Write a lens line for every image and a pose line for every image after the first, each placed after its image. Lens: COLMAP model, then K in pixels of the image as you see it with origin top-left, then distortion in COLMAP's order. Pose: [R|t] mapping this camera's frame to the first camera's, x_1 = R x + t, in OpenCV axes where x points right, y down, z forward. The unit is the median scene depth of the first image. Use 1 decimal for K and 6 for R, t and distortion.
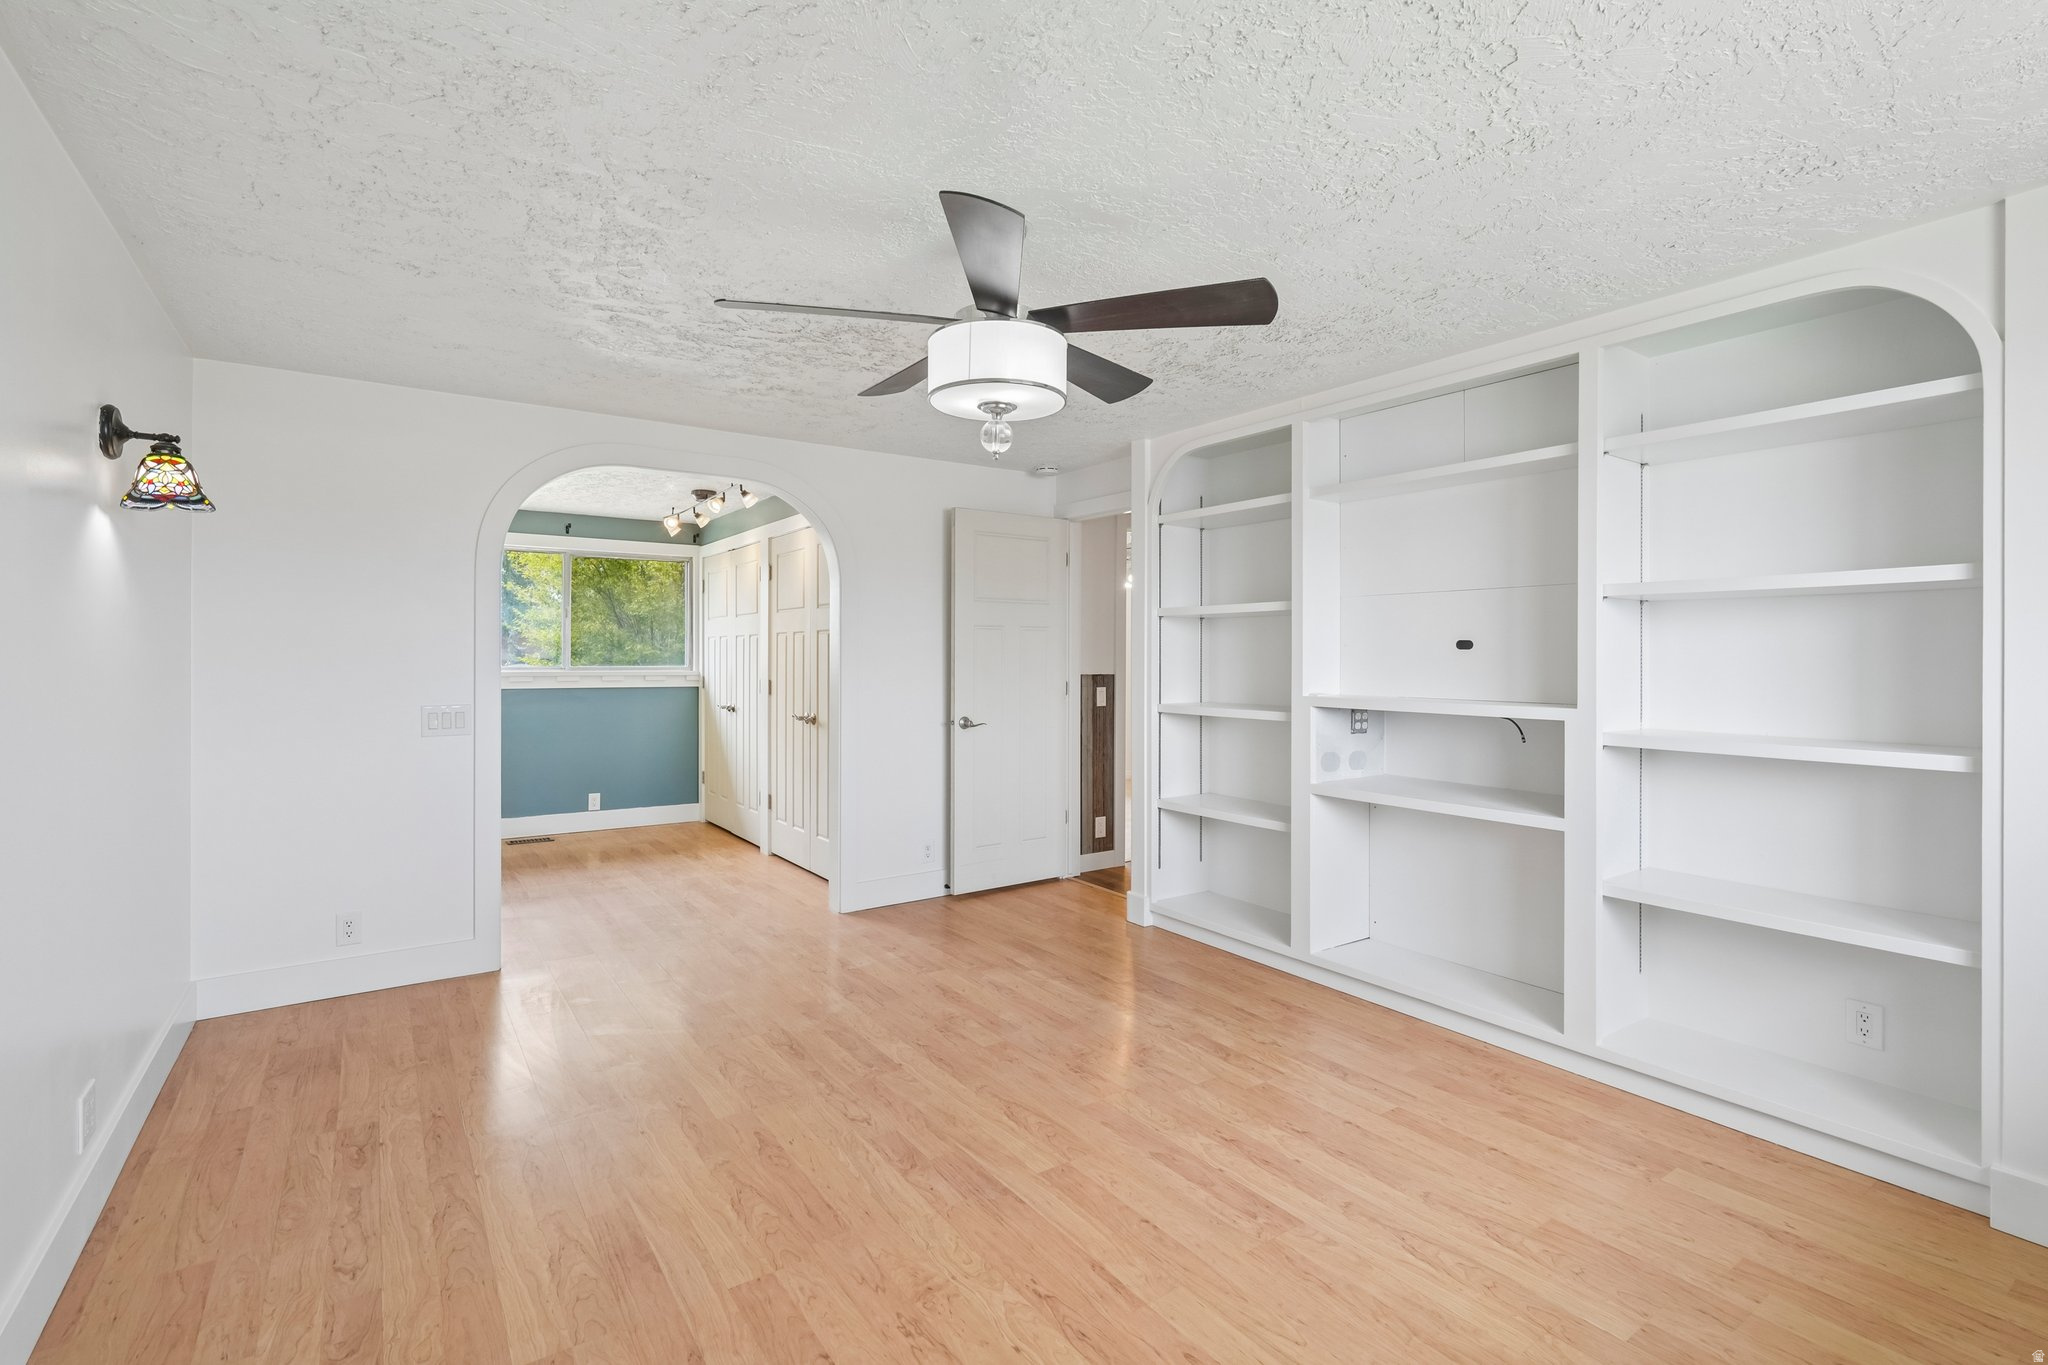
lens RADIAL K [[925.2, 0, 1019.4], [0, 925.2, 664.2], [0, 0, 1]] dist [-0.005752, 0.004133]
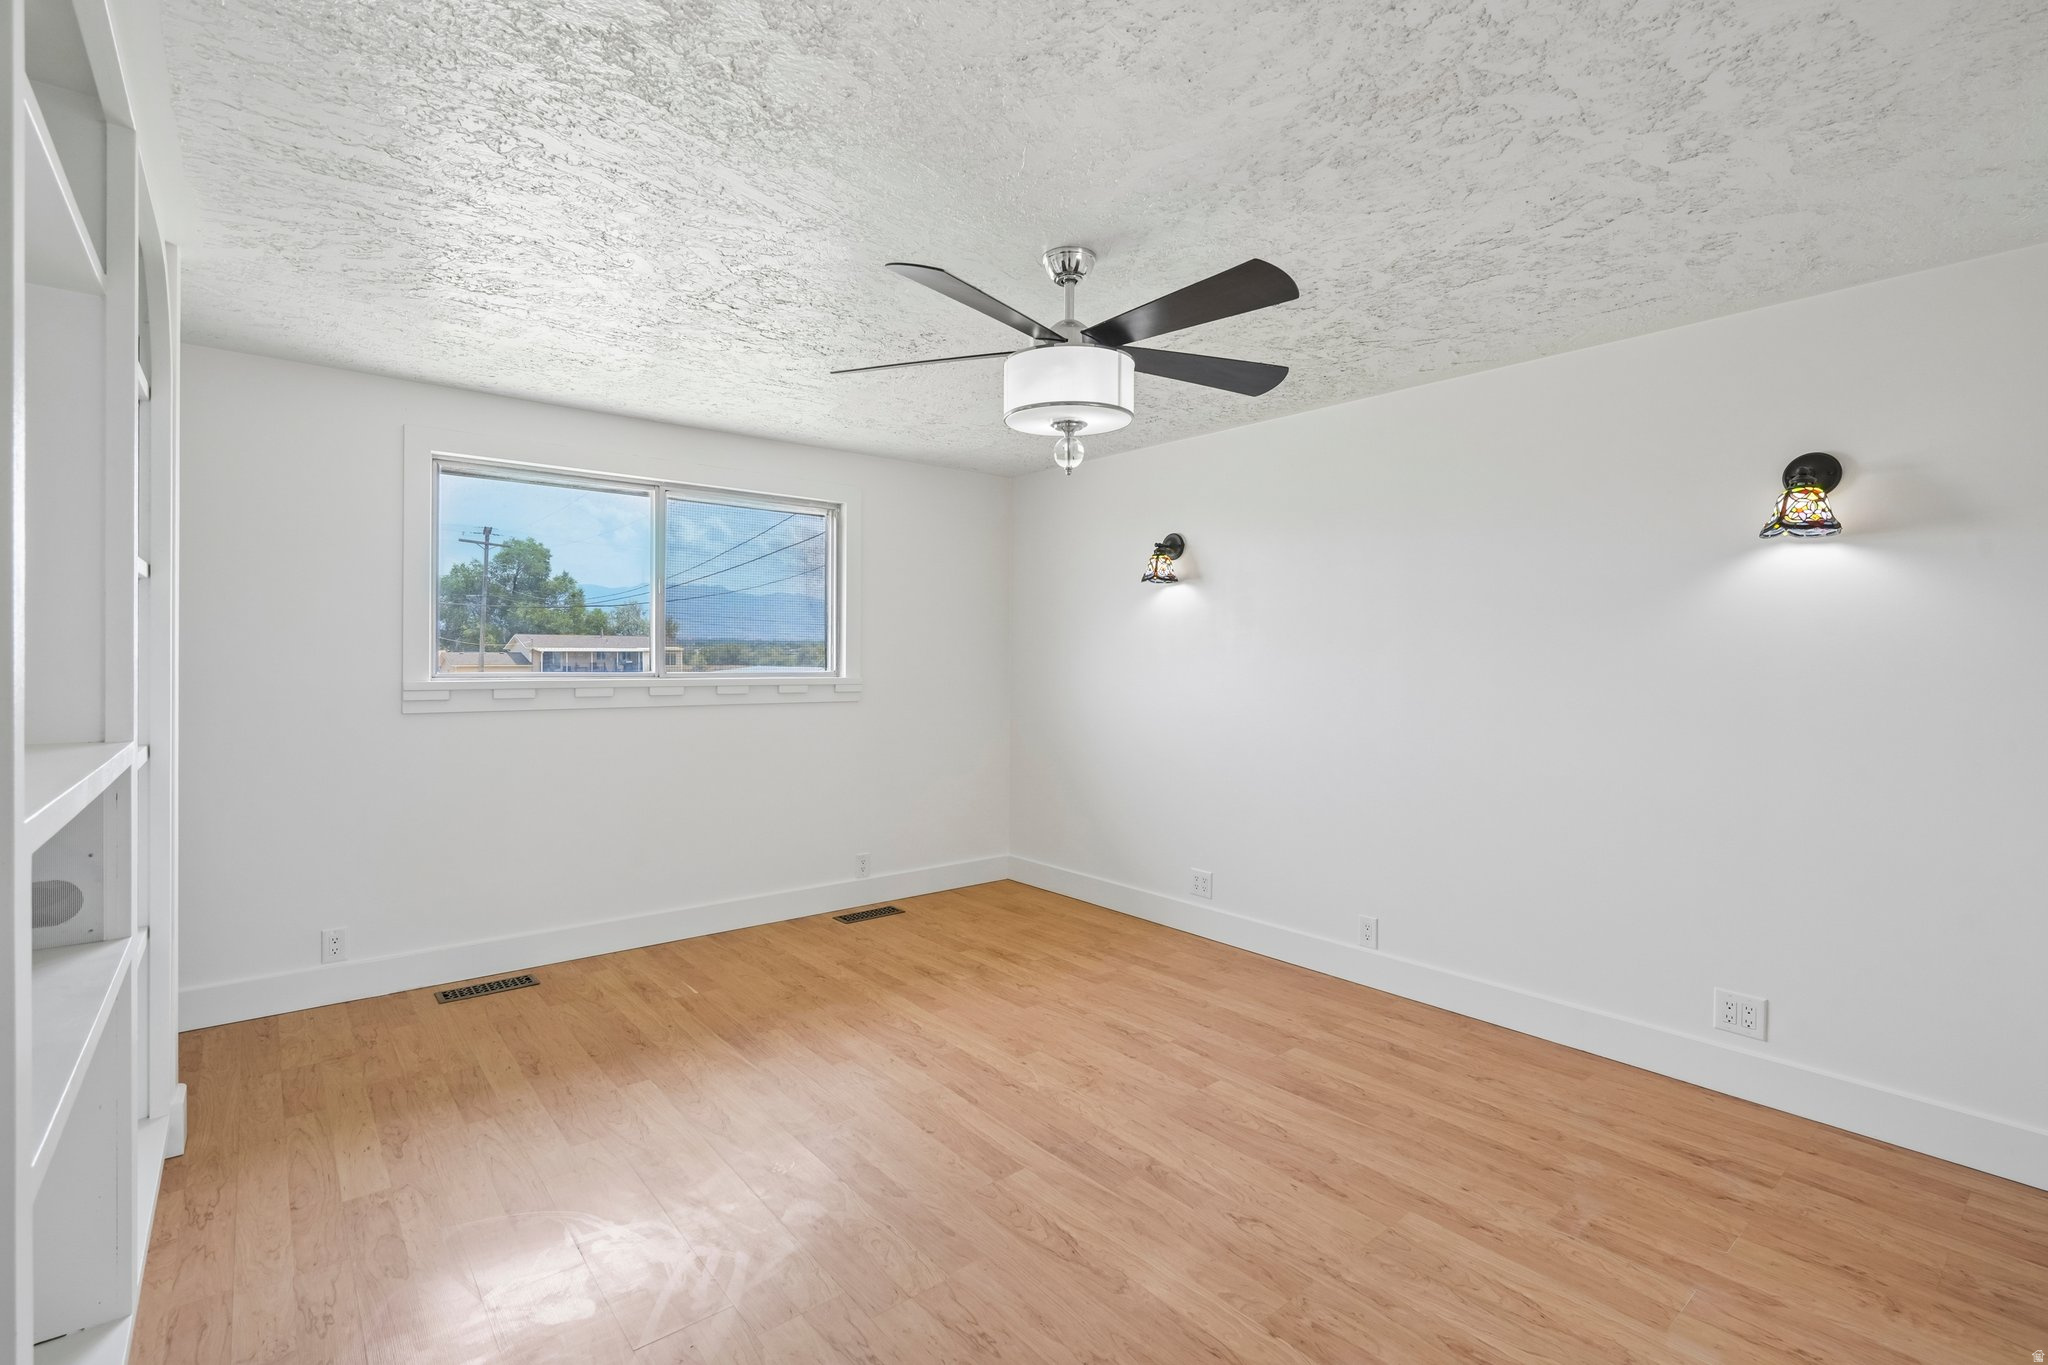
lens RADIAL K [[925.2, 0, 1016.8], [0, 925.2, 661.7], [0, 0, 1]] dist [-0.005752, 0.004133]
pose [[-0.996760, -0.008255, -0.080006, 0.114130], [-0.009372, 0.999864, 0.013603, -0.018855], [0.079882, 0.014309, -0.996702, 1.997039]]
